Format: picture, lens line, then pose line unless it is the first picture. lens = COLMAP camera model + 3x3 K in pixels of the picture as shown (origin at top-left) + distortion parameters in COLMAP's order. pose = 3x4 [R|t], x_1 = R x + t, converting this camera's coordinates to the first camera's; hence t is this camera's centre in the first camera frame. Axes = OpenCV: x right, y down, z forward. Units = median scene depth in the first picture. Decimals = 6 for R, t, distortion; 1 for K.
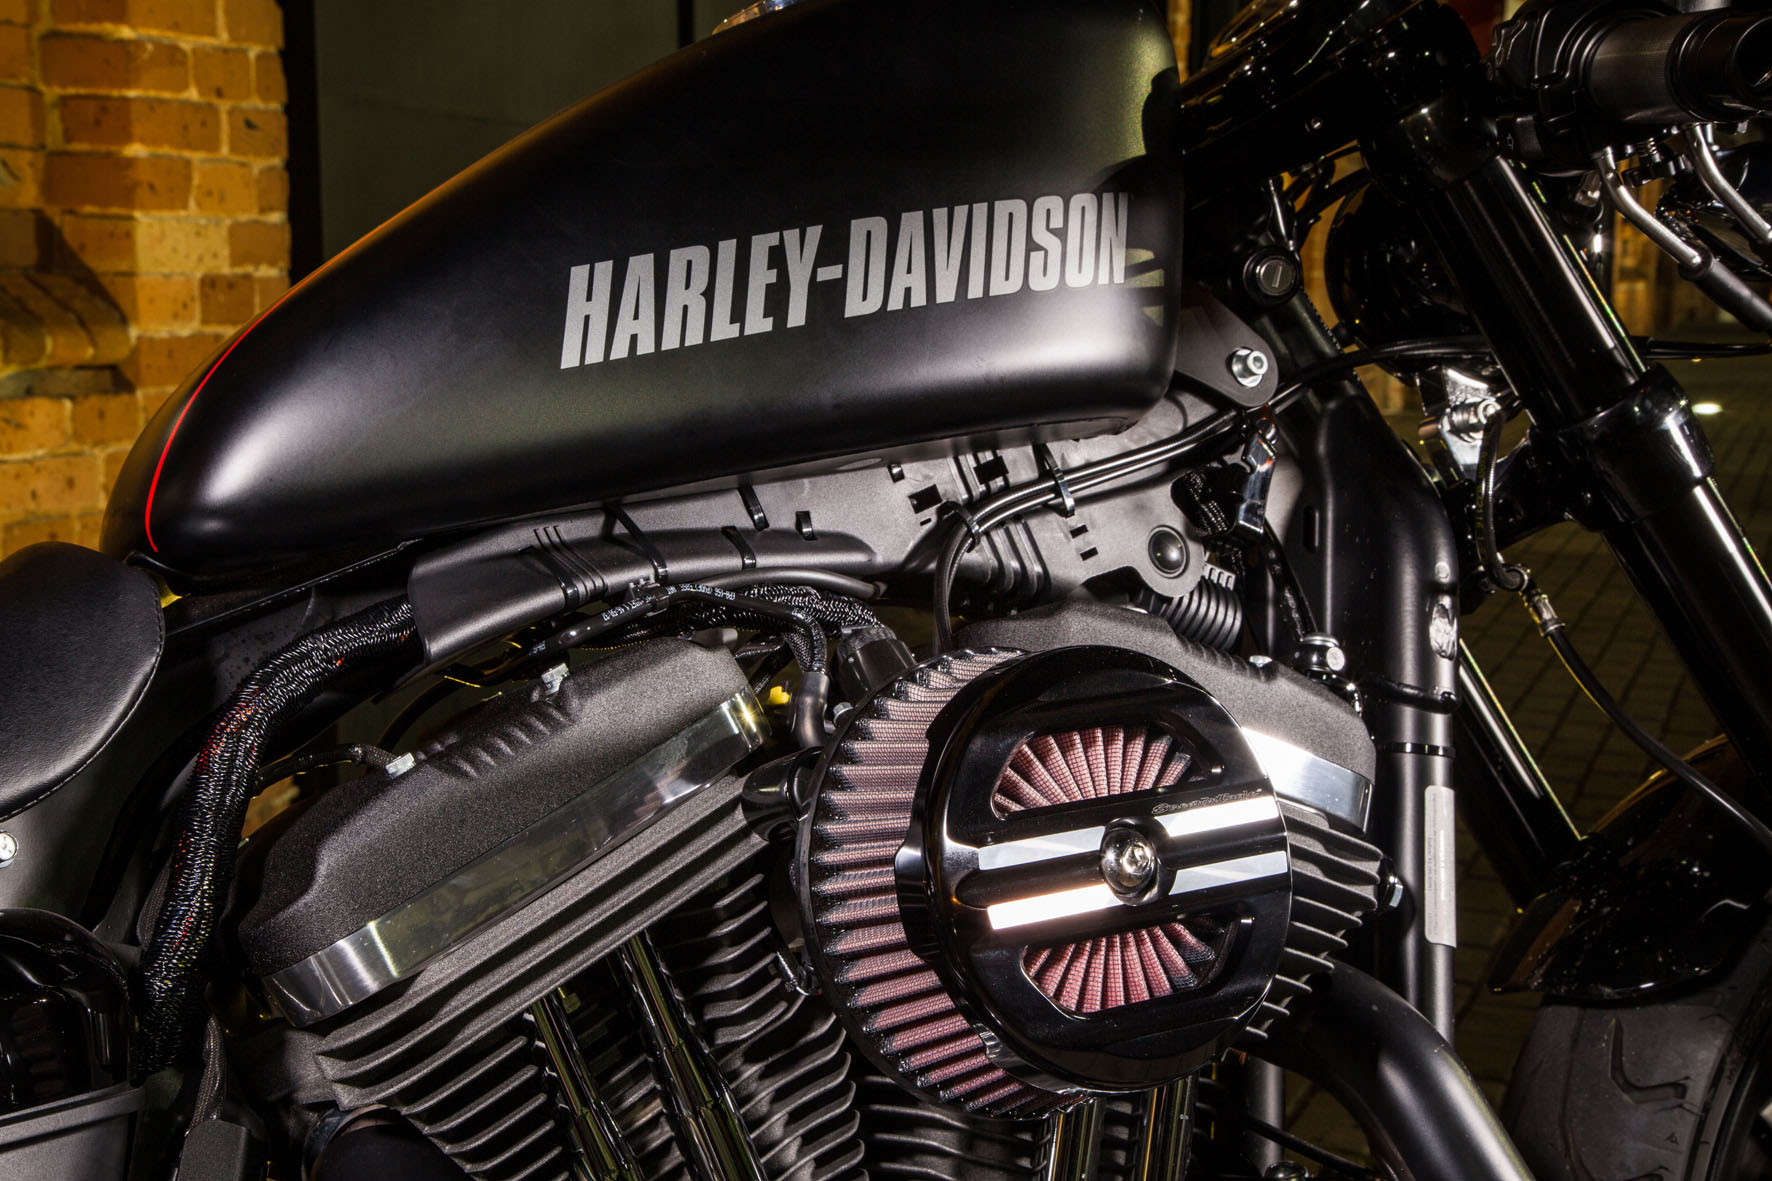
lens RADIAL K [[2513.9, 0, 881.7], [0, 2513.9, 587.8], [0, 0, 1]] dist [0.043449, 0.000000]
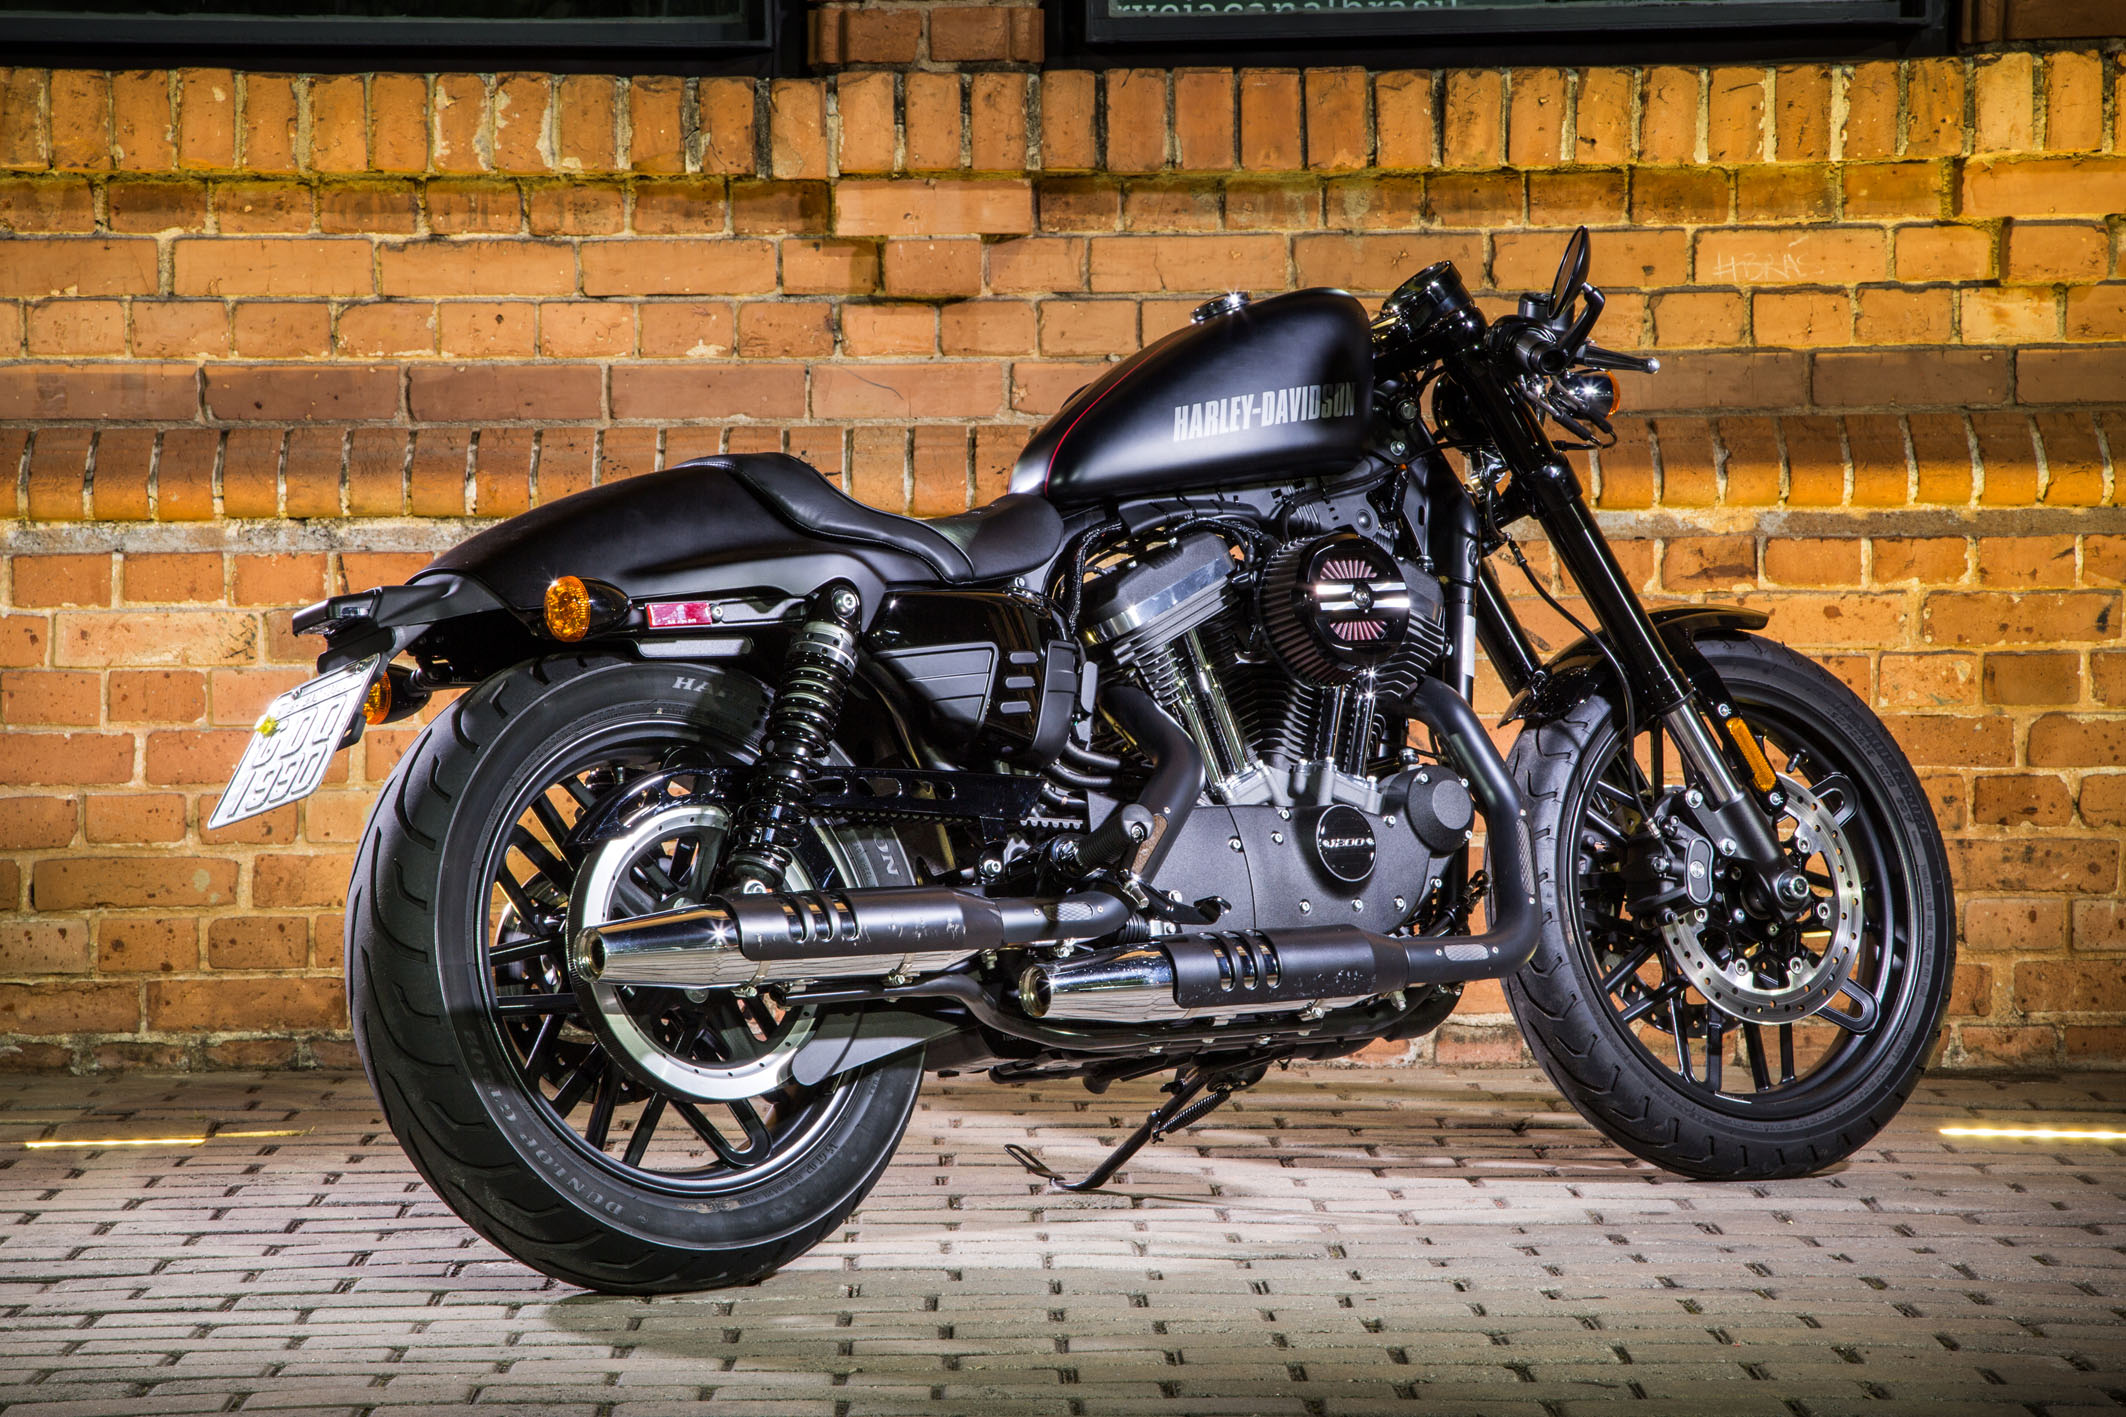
lens RADIAL K [[6612.4, 0, 1063.7], [0, 6612.4, 717.5], [0, 0, 1]] dist [0.333983, 0.000000]
pose [[0.994276, 0.022346, 0.104482, -1.030429], [-0.016618, 0.998327, -0.055376, 0.653805], [-0.105544, 0.053322, 0.992984, -6.531986]]
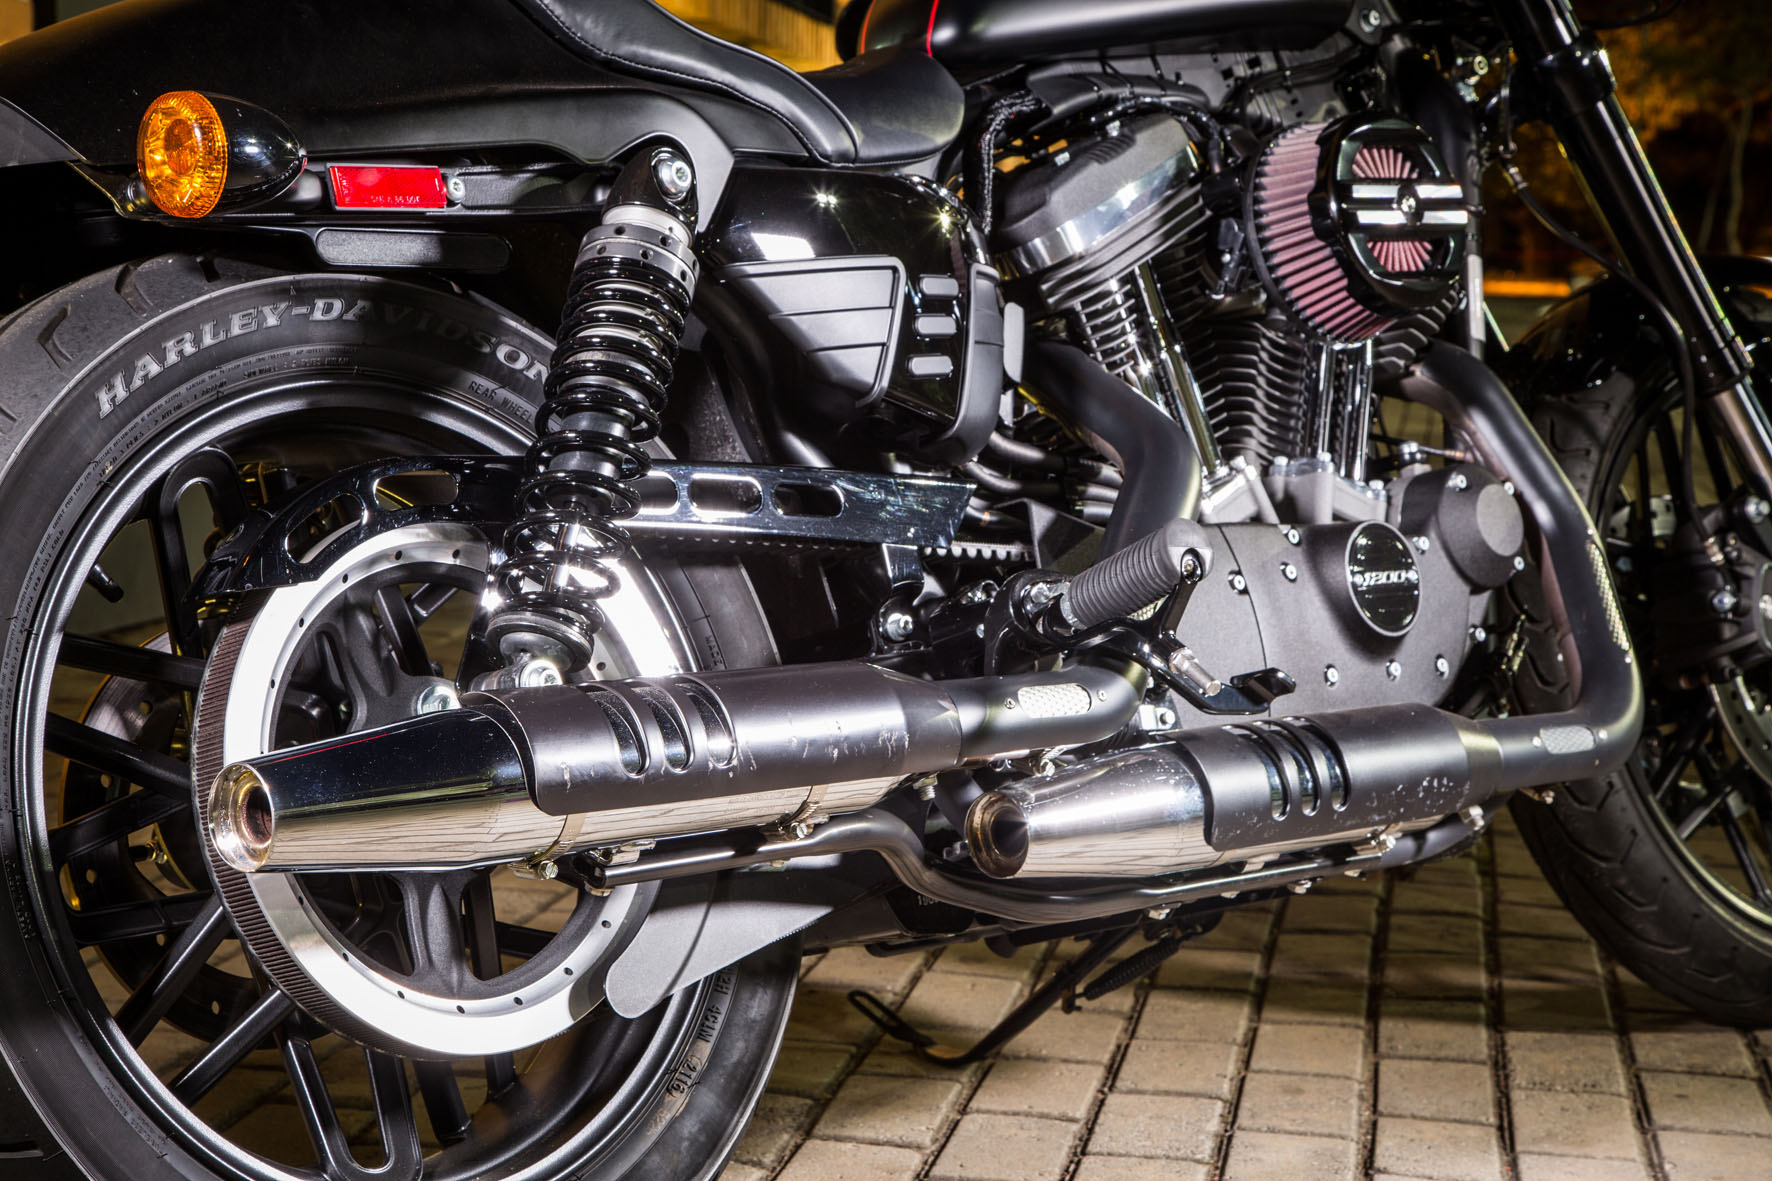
lens RADIAL K [[3523.8, 0, 889.5], [0, 3523.8, 585.6], [0, 0, 1]] dist [0.278434, 0.000000]
pose [[0.975313, 0.005498, 0.220759, -0.877082], [0.001997, 0.999430, -0.033711, 0.469522], [-0.220819, 0.033319, 0.974746, -1.619951]]
